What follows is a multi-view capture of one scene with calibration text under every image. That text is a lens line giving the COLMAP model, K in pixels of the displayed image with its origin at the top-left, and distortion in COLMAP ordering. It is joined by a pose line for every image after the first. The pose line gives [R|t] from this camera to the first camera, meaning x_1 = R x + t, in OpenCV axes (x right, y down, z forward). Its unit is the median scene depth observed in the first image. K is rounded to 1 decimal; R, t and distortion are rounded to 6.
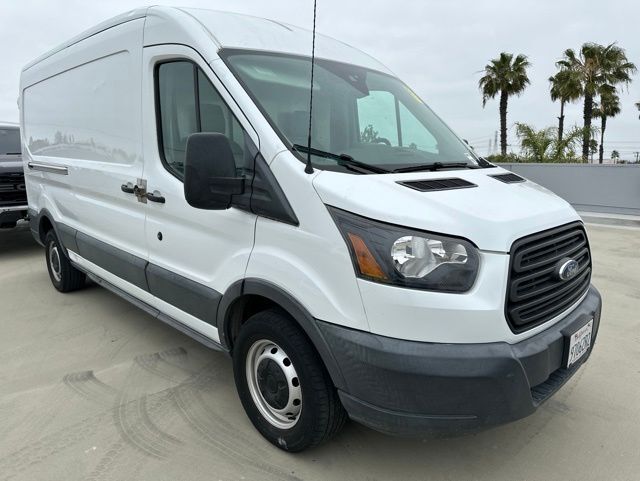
lens RADIAL K [[542.1, 0, 320.0], [0, 542.1, 240.5], [0, 0, 1]] dist [-0.004418, -0.001178]
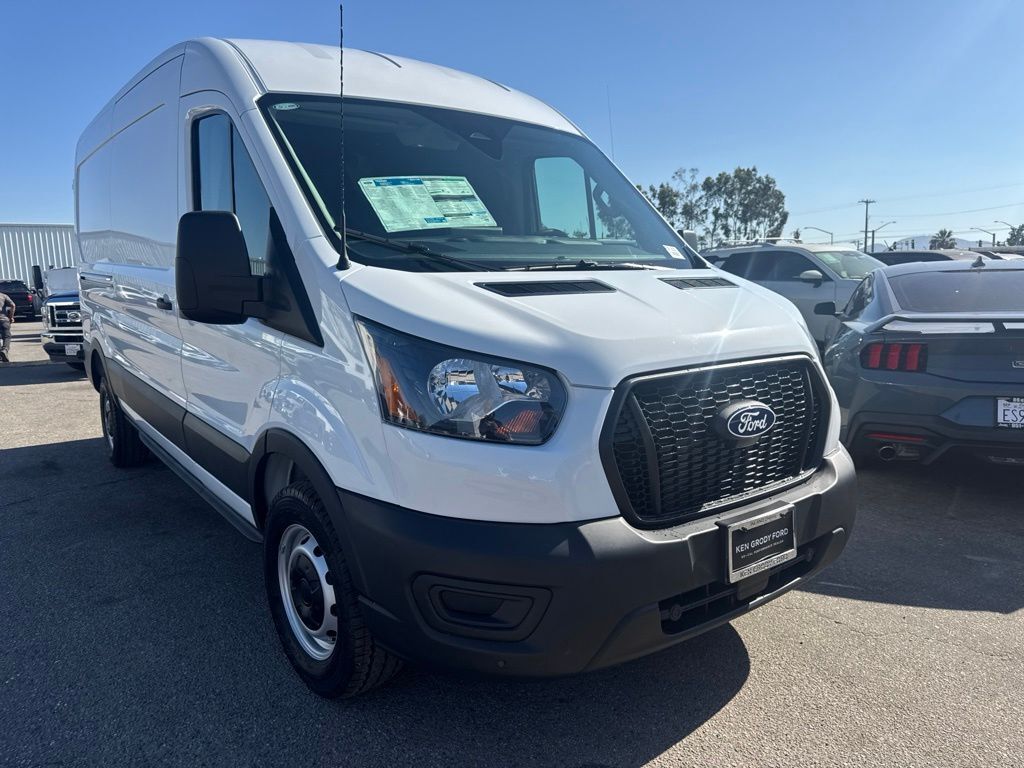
lens RADIAL K [[867.4, 0, 512.0], [0, 867.4, 384.0], [0, 0, 1]] dist [-0.004418, -0.001178]
pose [[0.987608, 0.022426, -0.155327, 0.351485], [-0.029028, 0.998763, -0.040368, 0.054058], [0.154230, 0.044376, 0.987038, -0.014943]]
